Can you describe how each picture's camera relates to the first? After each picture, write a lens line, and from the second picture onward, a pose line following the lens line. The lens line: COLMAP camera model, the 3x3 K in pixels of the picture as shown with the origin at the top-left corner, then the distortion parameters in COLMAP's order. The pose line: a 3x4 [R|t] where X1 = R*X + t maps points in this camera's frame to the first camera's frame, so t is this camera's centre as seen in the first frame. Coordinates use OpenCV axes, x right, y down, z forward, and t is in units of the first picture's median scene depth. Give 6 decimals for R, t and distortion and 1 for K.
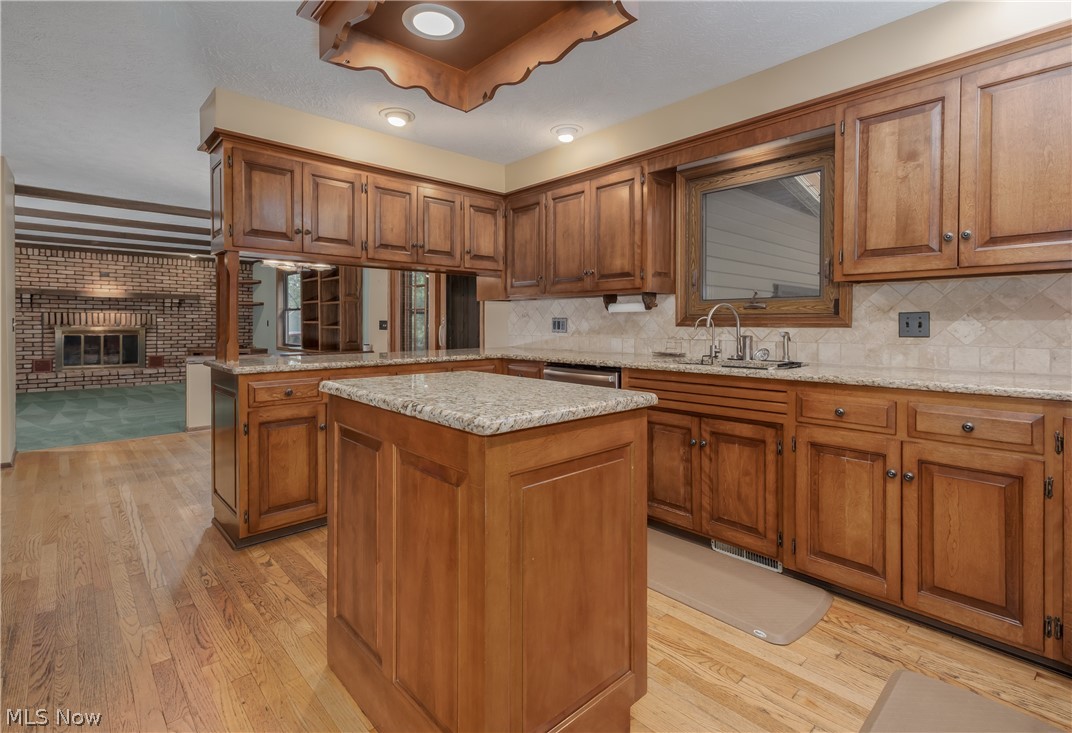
lens RADIAL K [[507.5, 0, 525.8], [0, 507.5, 330.5], [0, 0, 1]] dist [0.000367, -0.000600]
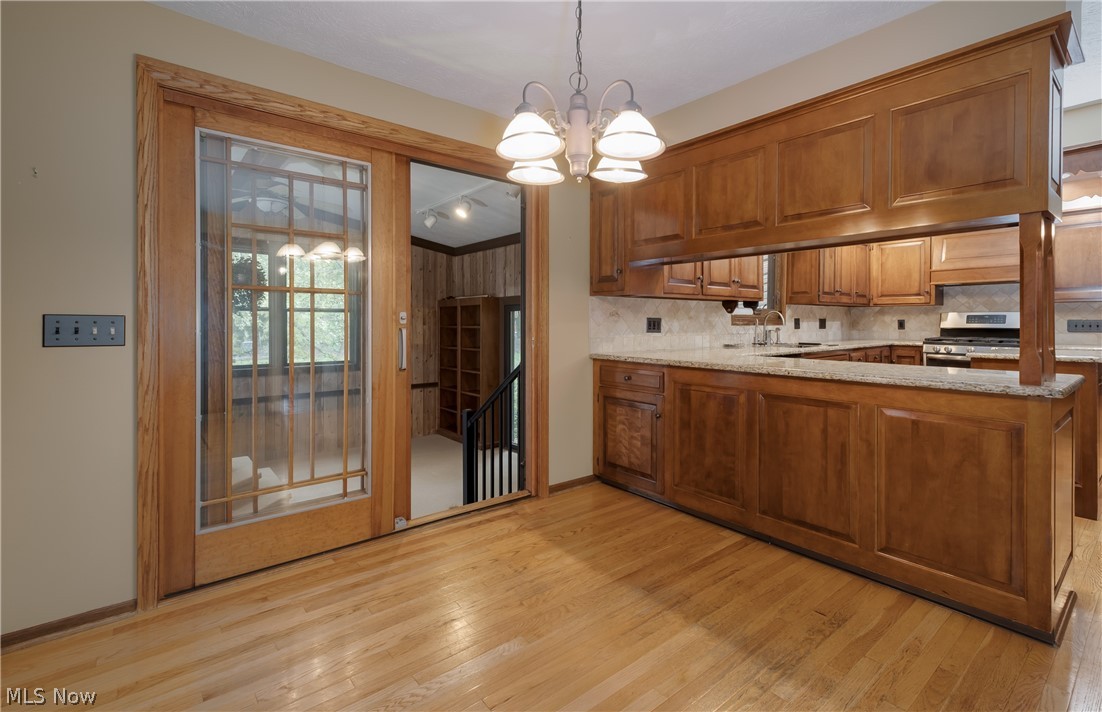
lens RADIAL K [[492.7, 0, 585.7], [0, 492.7, 322.6], [0, 0, 1]] dist [0.001500, 0.000188]
pose [[0.025445, -0.011607, 0.999609, -0.407638], [0.005118, 0.999921, 0.011480, -0.012468], [-0.999663, 0.004823, 0.025502, 0.501113]]
